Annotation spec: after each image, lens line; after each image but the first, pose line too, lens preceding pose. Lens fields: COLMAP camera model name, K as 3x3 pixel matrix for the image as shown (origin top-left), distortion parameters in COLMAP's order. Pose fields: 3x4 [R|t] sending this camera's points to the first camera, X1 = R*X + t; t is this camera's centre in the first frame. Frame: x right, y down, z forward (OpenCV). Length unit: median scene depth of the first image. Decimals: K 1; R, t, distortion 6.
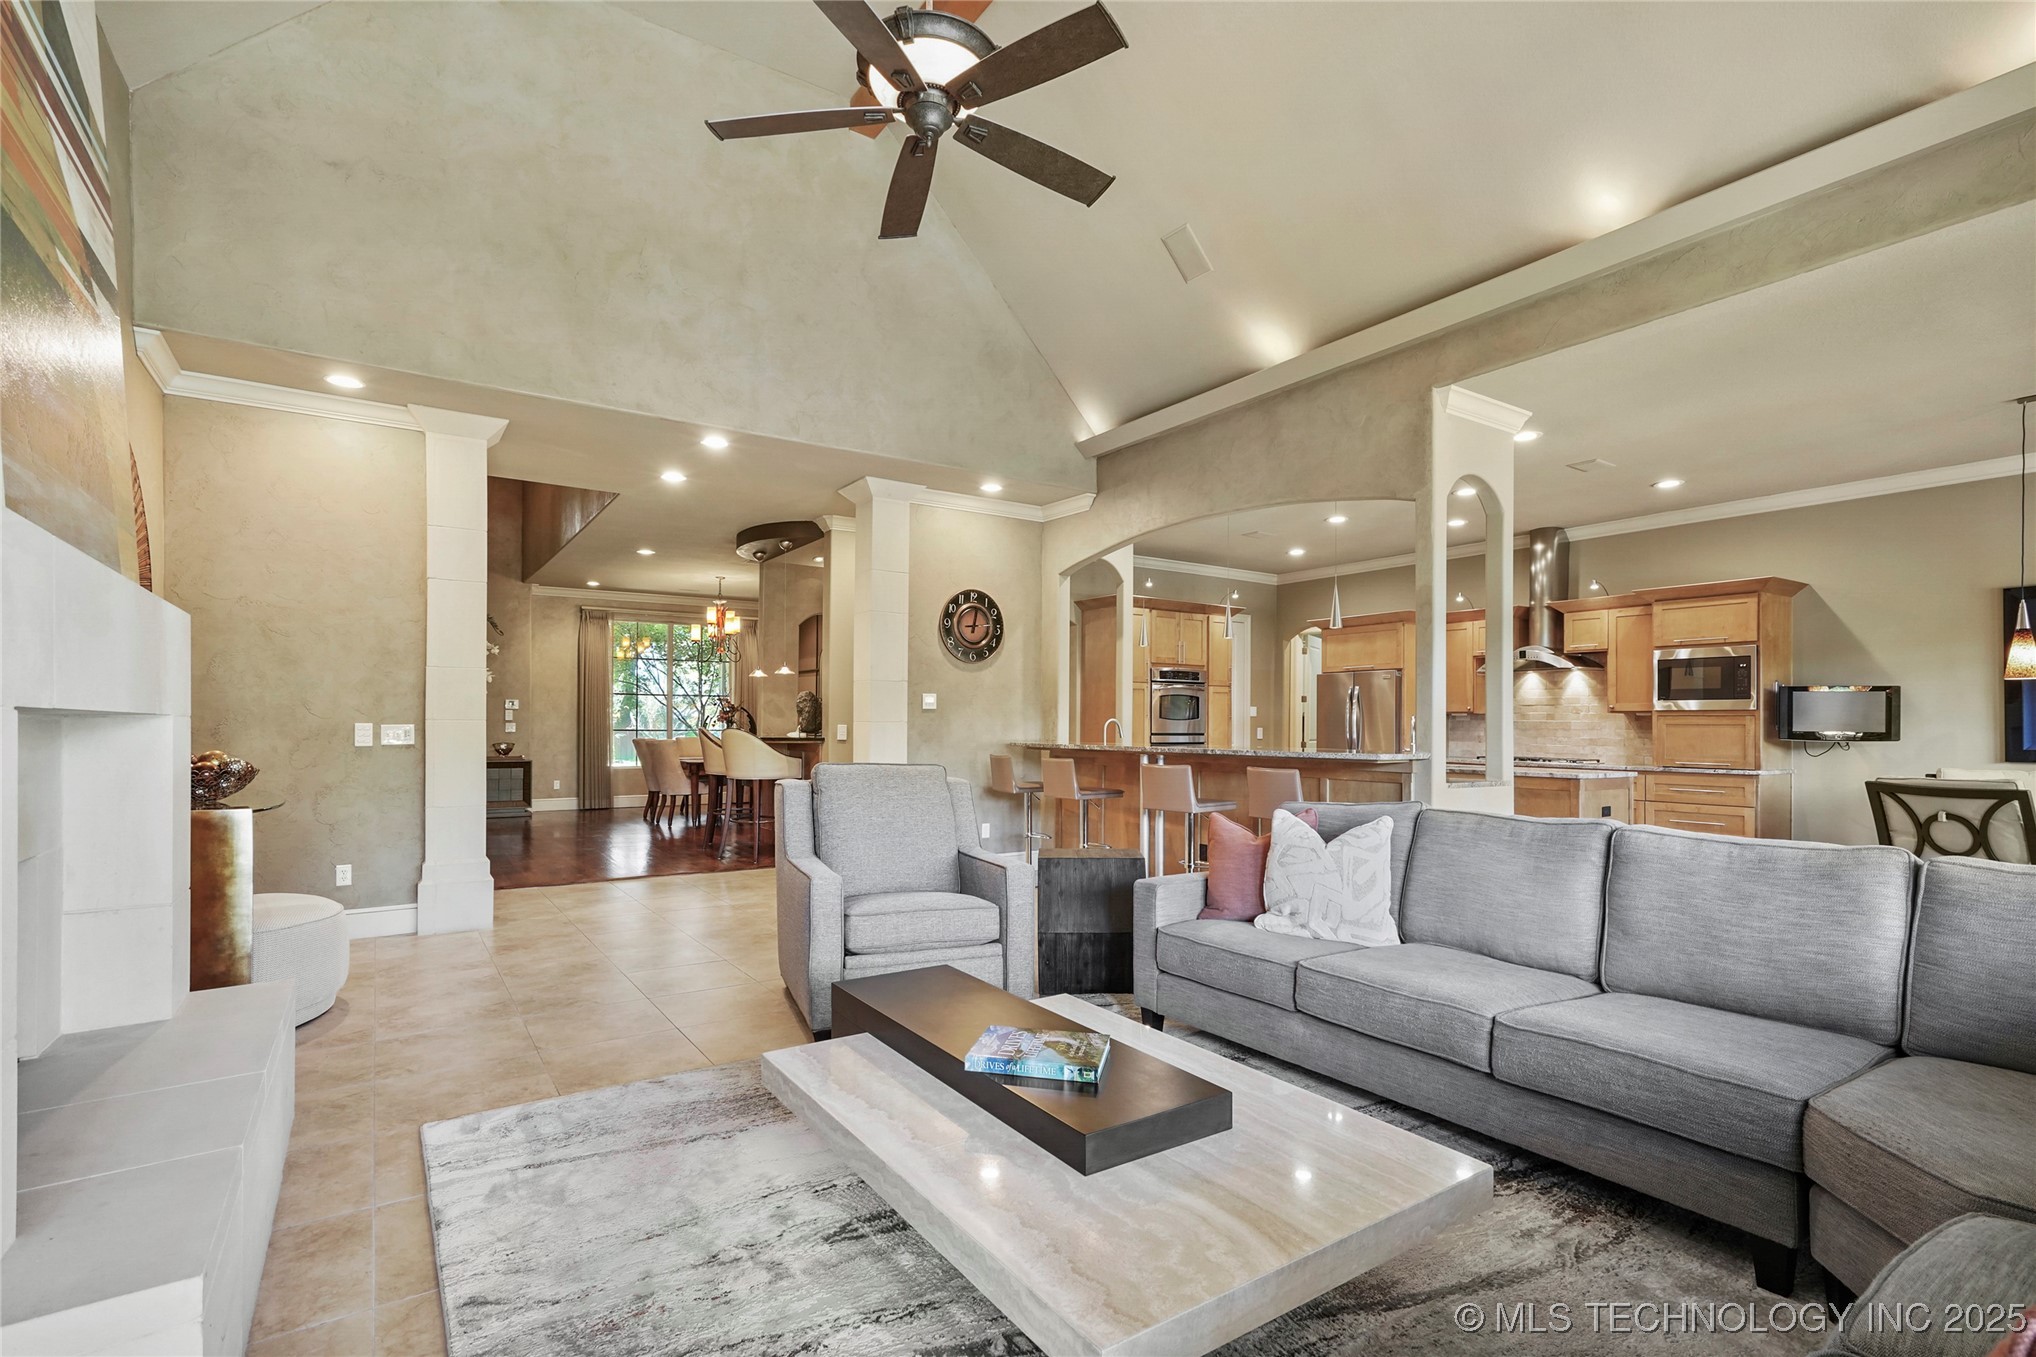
lens RADIAL K [[932.7, 0, 1019.3], [0, 932.7, 724.9], [0, 0, 1]] dist [0.005565, 0.002003]
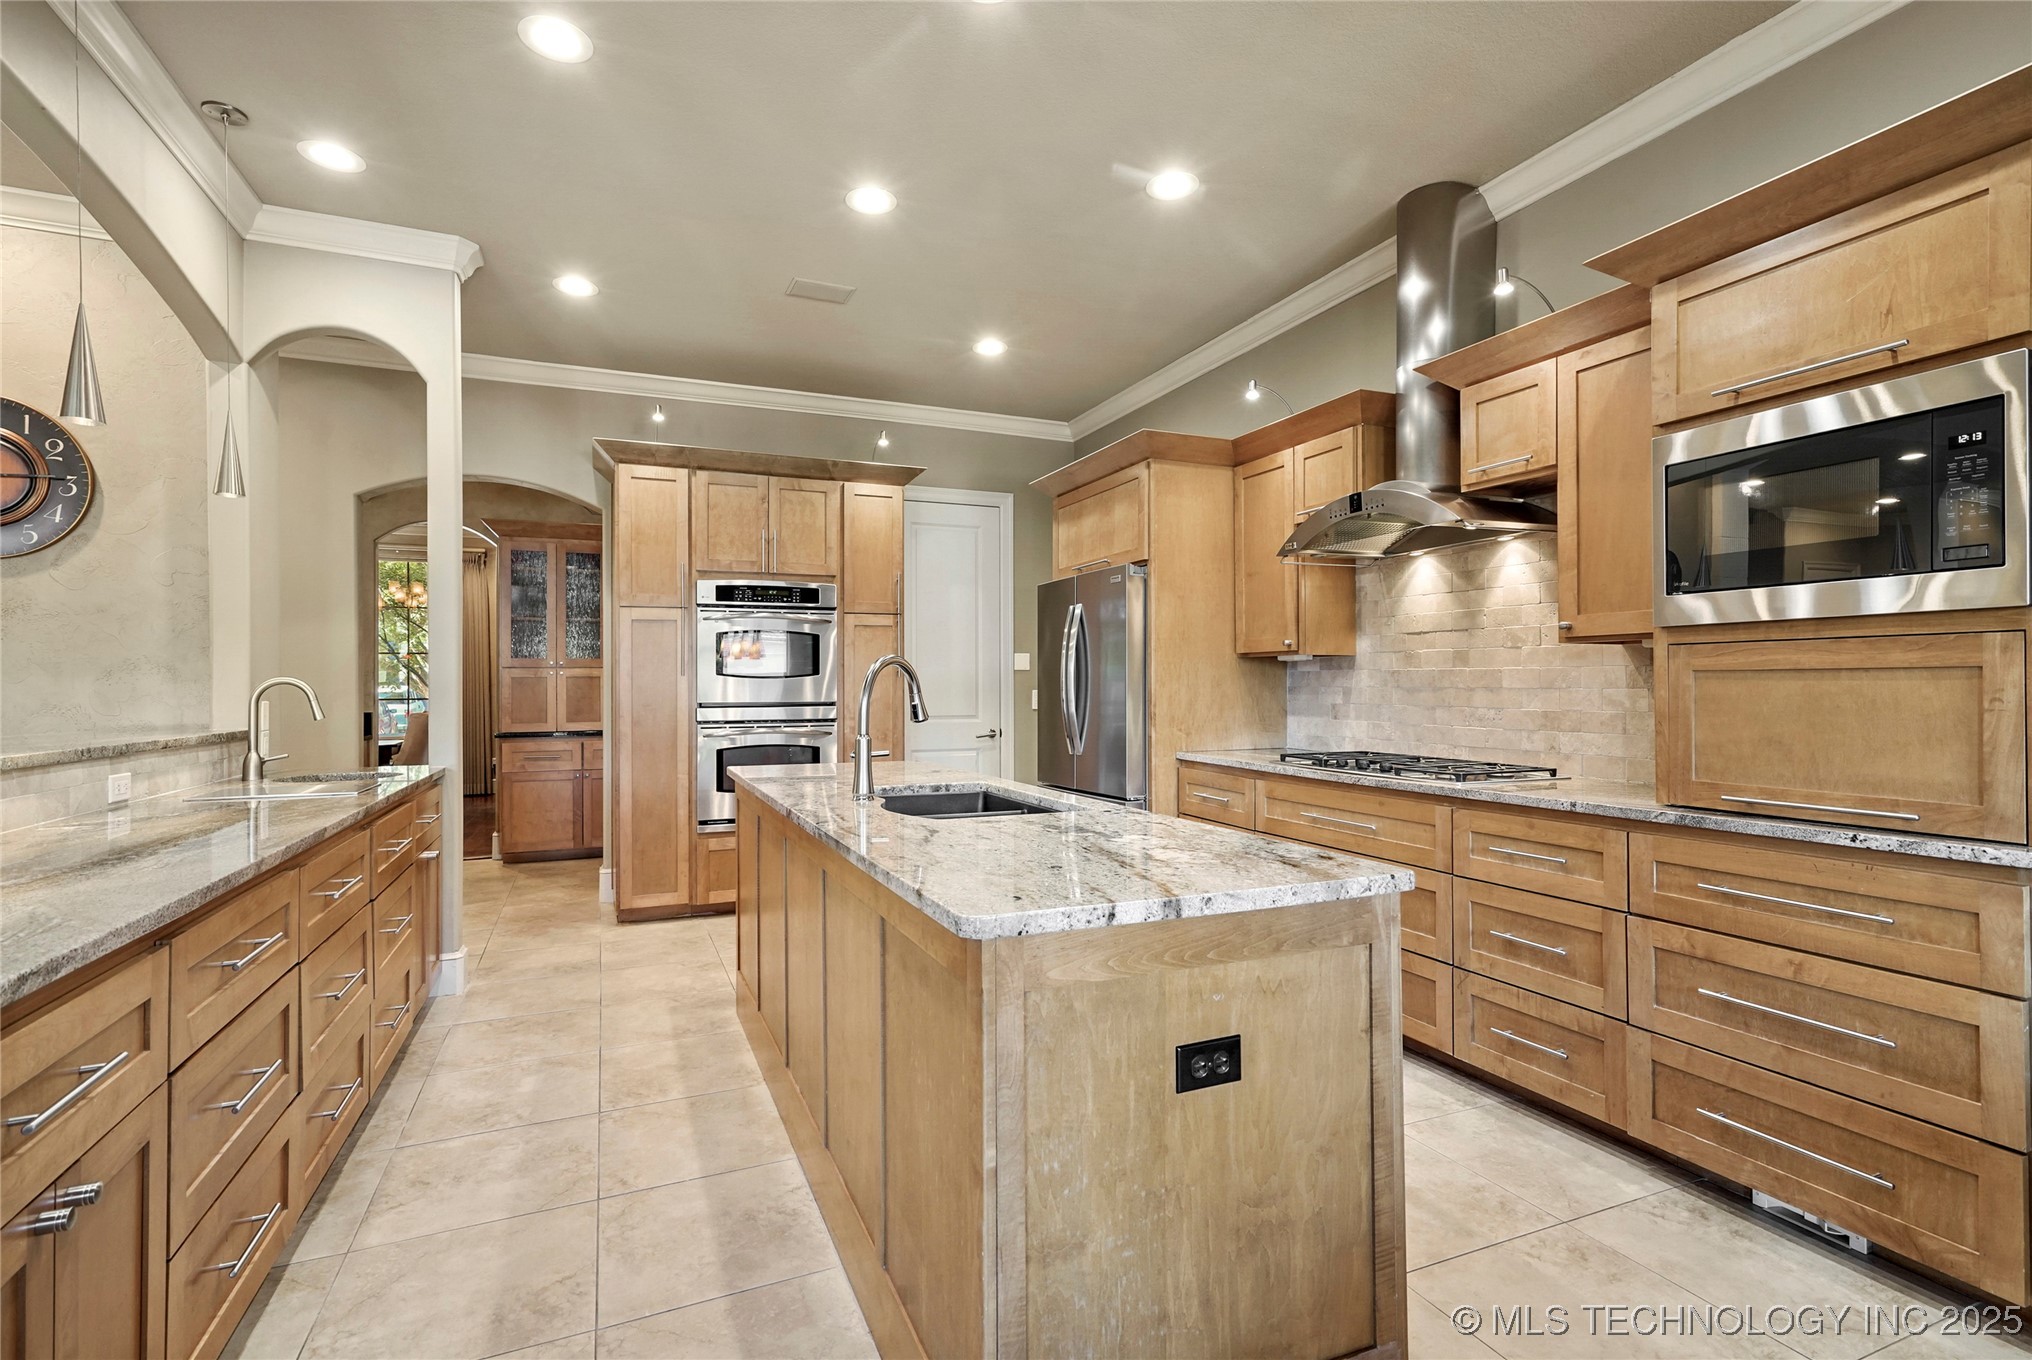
lens RADIAL K [[930.9, 0, 1008.9], [0, 930.9, 687.0], [0, 0, 1]] dist [0.005565, 0.002003]
pose [[0.982328, -0.011240, -0.186828, 0.499736], [0.011398, 0.999935, -0.000226, 0.002052], [0.186818, -0.001907, 0.982393, 0.620725]]
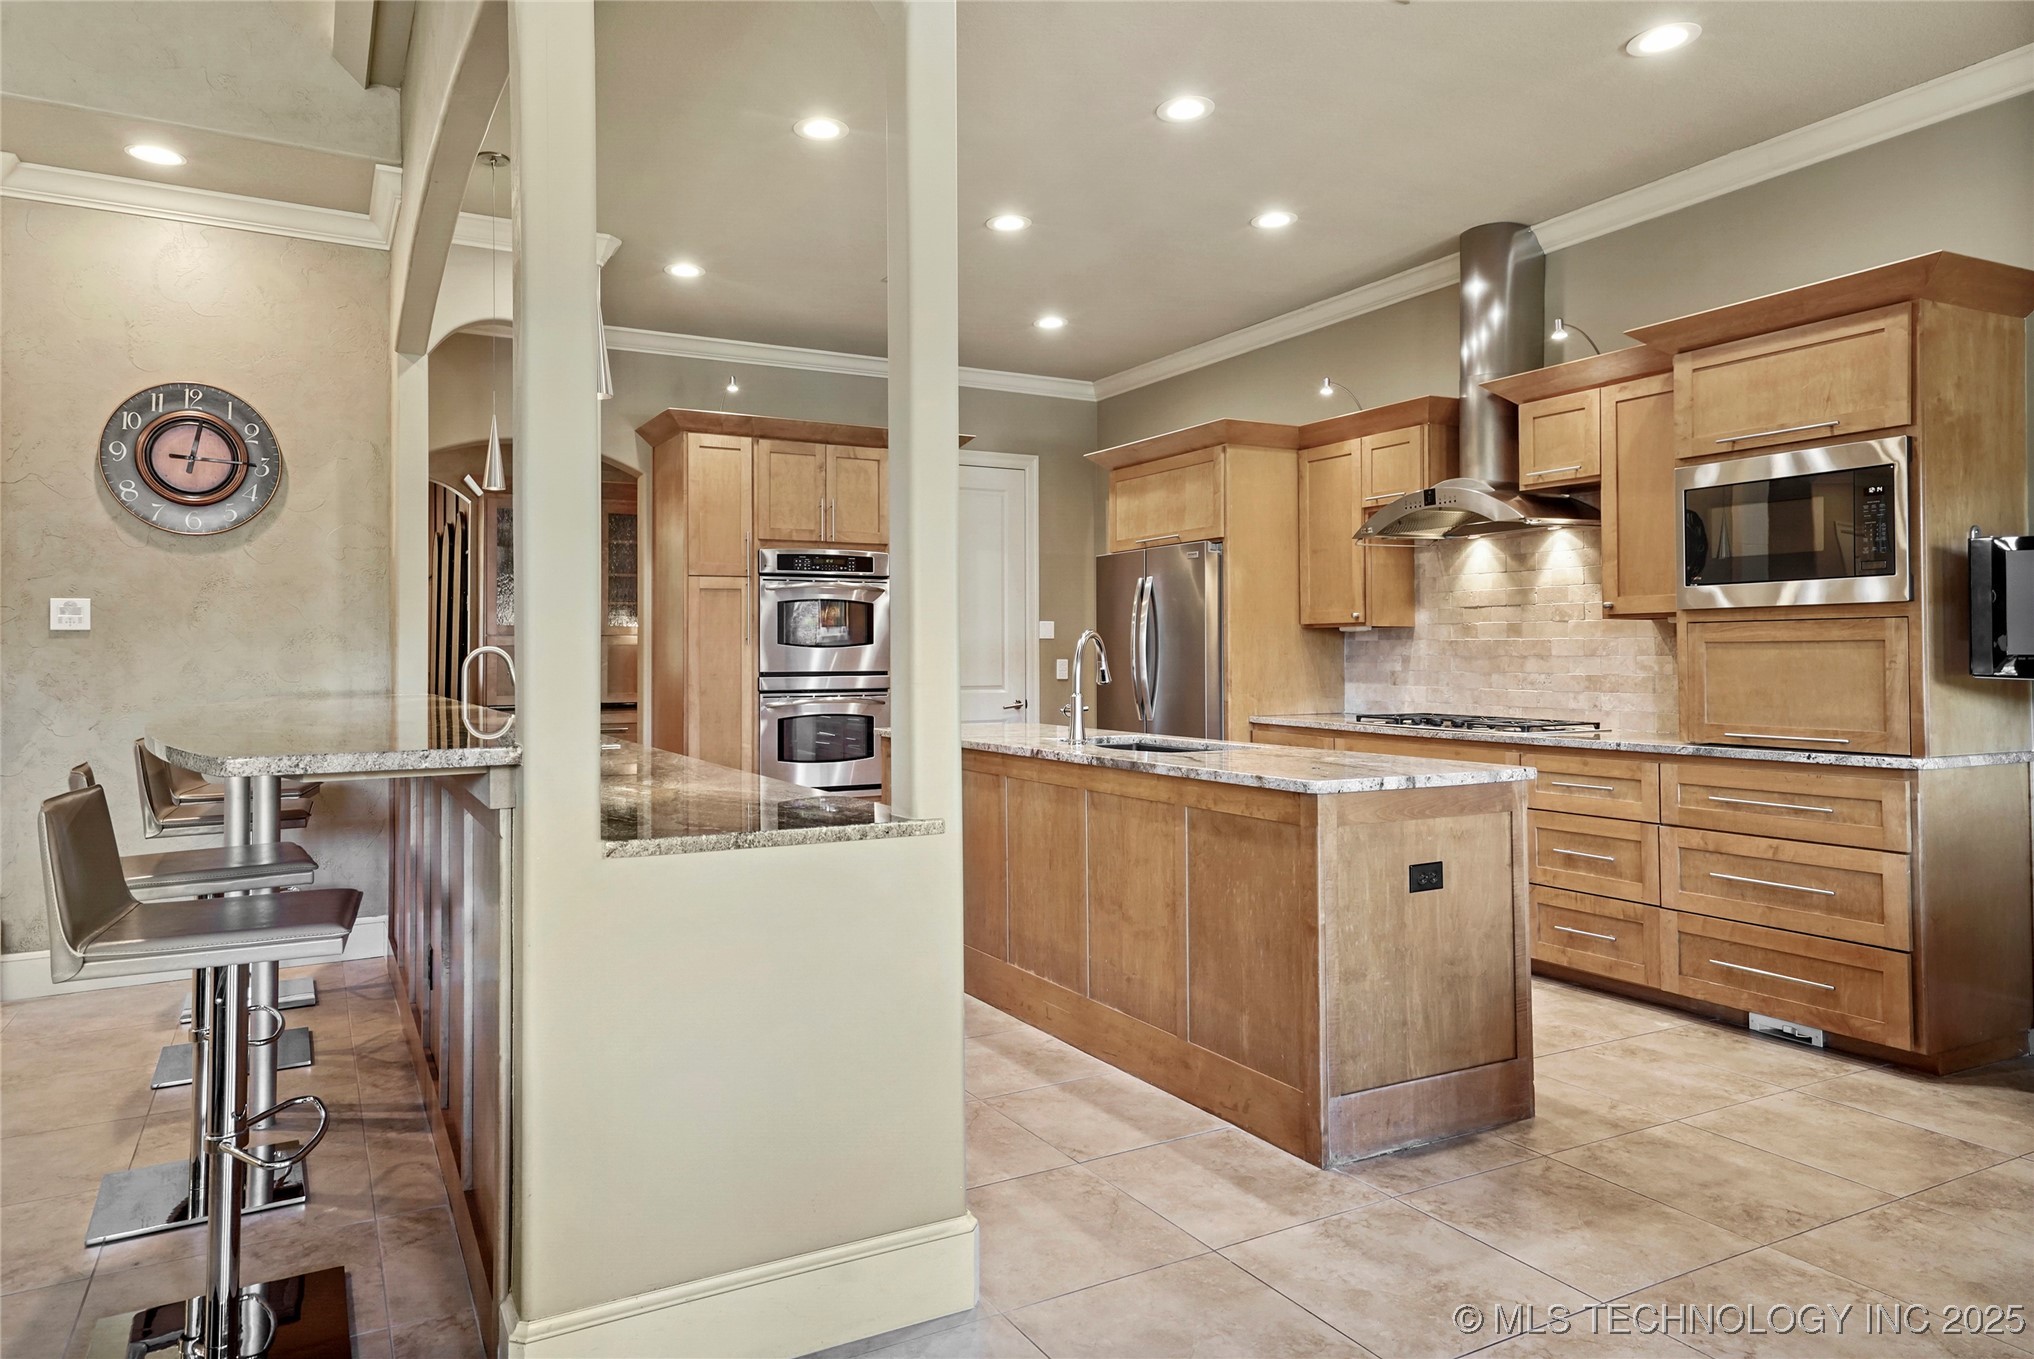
lens RADIAL K [[1216.8, 0, 962.3], [0, 1216.8, 644.9], [0, 0, 1]] dist [0.022191, 0.003280]
pose [[0.993969, -0.012717, -0.108925, 0.398736], [0.011629, 0.999876, -0.010613, 0.002296], [0.109046, 0.009282, 0.993993, 0.395406]]
